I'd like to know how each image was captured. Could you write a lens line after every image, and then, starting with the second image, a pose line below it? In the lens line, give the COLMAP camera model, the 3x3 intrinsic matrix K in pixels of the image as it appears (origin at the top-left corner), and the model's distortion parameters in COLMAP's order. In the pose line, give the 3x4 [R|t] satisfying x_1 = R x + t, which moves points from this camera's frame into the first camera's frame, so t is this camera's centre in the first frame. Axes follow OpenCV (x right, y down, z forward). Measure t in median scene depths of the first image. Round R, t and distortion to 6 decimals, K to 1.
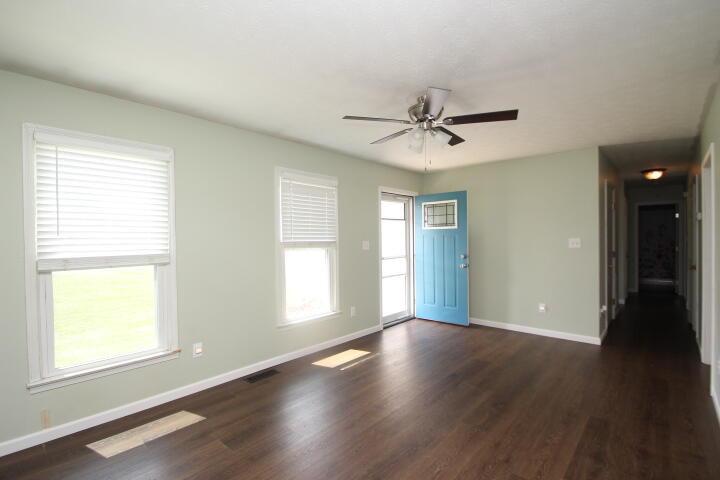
lens RADIAL K [[337.2, 0, 358.1], [0, 337.2, 242.3], [0, 0, 1]] dist [0.024659, -0.027818]
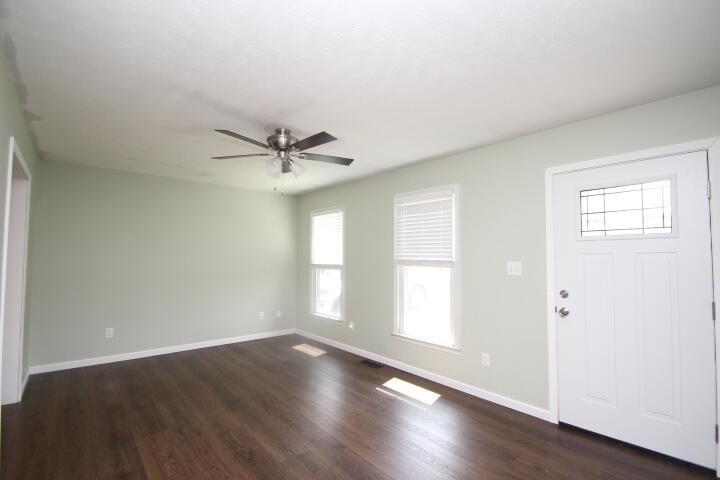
lens RADIAL K [[337.2, 0, 358.1], [0, 337.2, 242.3], [0, 0, 1]] dist [0.024659, -0.027818]
pose [[-0.129718, -0.034962, -0.990934, 0.958377], [-0.015467, 0.999328, -0.033233, -0.020120], [0.991430, 0.011016, -0.130171, 1.064023]]
